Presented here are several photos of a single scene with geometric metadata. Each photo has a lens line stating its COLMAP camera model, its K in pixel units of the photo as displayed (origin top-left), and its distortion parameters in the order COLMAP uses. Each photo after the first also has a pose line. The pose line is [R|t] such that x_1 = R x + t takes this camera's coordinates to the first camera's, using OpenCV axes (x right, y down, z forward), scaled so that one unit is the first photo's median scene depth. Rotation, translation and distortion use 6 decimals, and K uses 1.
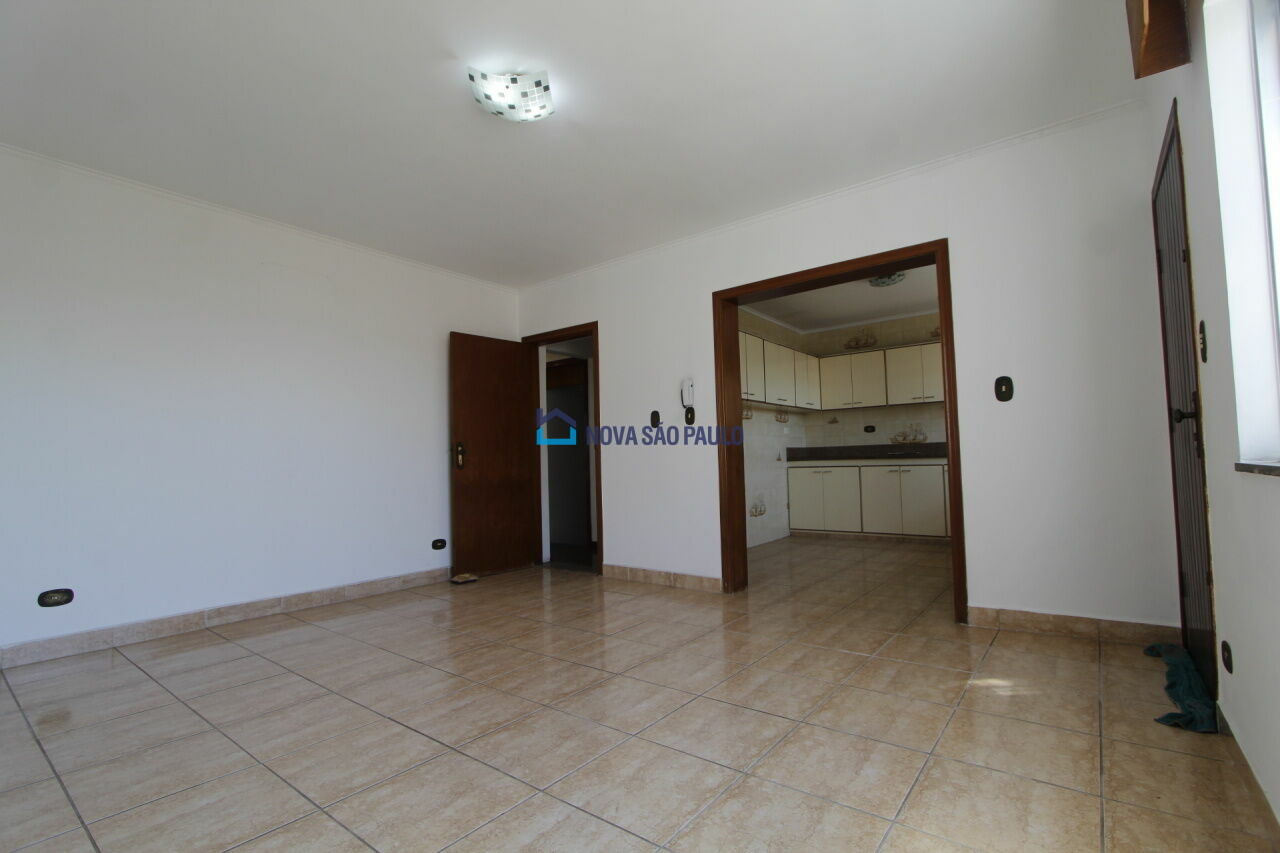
lens RADIAL K [[591.7, 0, 635.4], [0, 591.7, 433.6], [0, 0, 1]] dist [-0.017035, 0.001648]
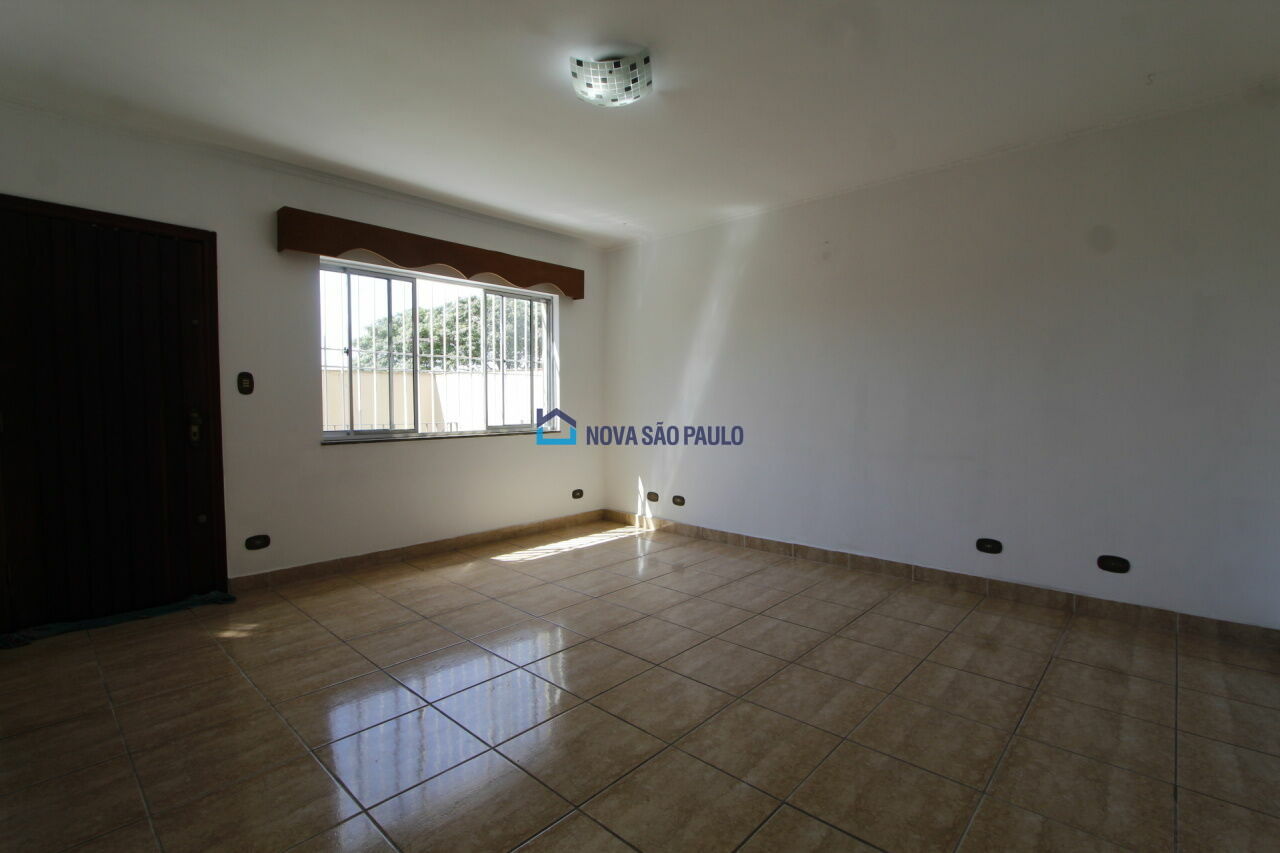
lens RADIAL K [[591.7, 0, 635.4], [0, 591.7, 433.6], [0, 0, 1]] dist [-0.017035, 0.001648]
pose [[-0.996697, 0.019302, 0.078881, -0.320624], [0.019581, 0.999804, 0.002766, 0.018803], [-0.078812, 0.004301, -0.996880, 2.060226]]
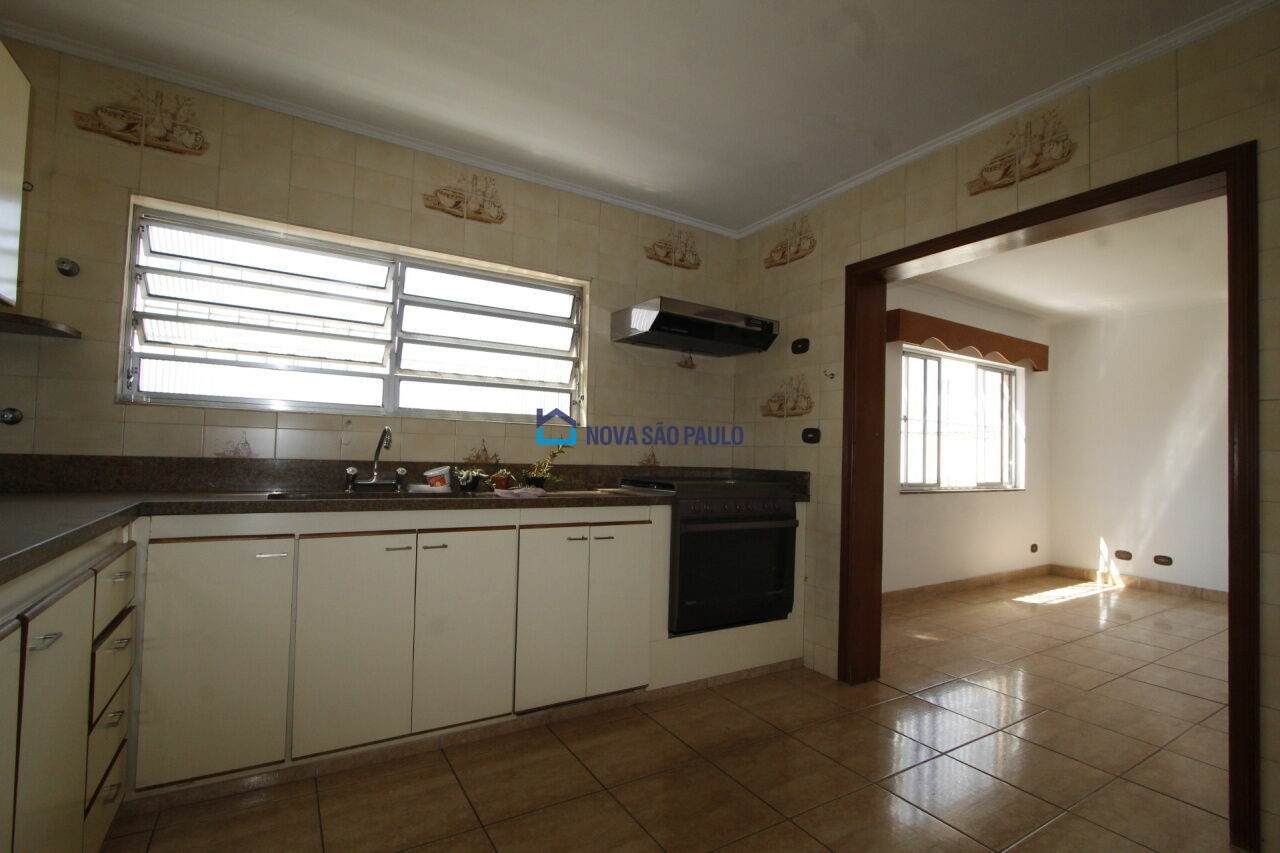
lens RADIAL K [[591.7, 0, 635.4], [0, 591.7, 433.6], [0, 0, 1]] dist [-0.017035, 0.001648]
pose [[-0.938766, 0.013928, 0.344274, 0.758464], [-0.019150, 0.995529, -0.092491, 0.034998], [-0.344023, -0.093420, -0.934302, 2.680813]]
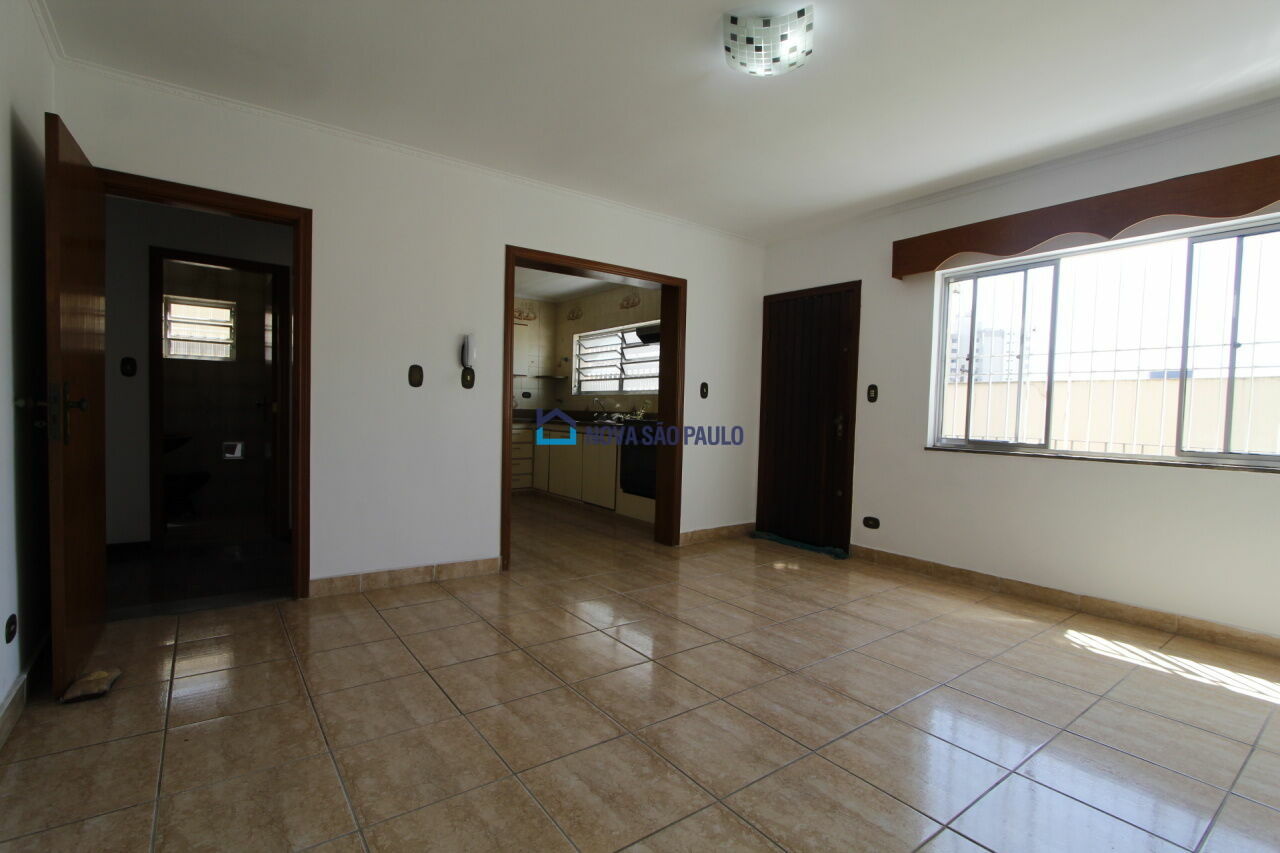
lens RADIAL K [[591.7, 0, 635.4], [0, 591.7, 433.6], [0, 0, 1]] dist [-0.017035, 0.001648]
pose [[0.265717, -0.004481, 0.964041, -1.171649], [-0.080015, 0.996436, 0.026685, 0.013589], [-0.960725, -0.084228, 0.264411, 0.939912]]
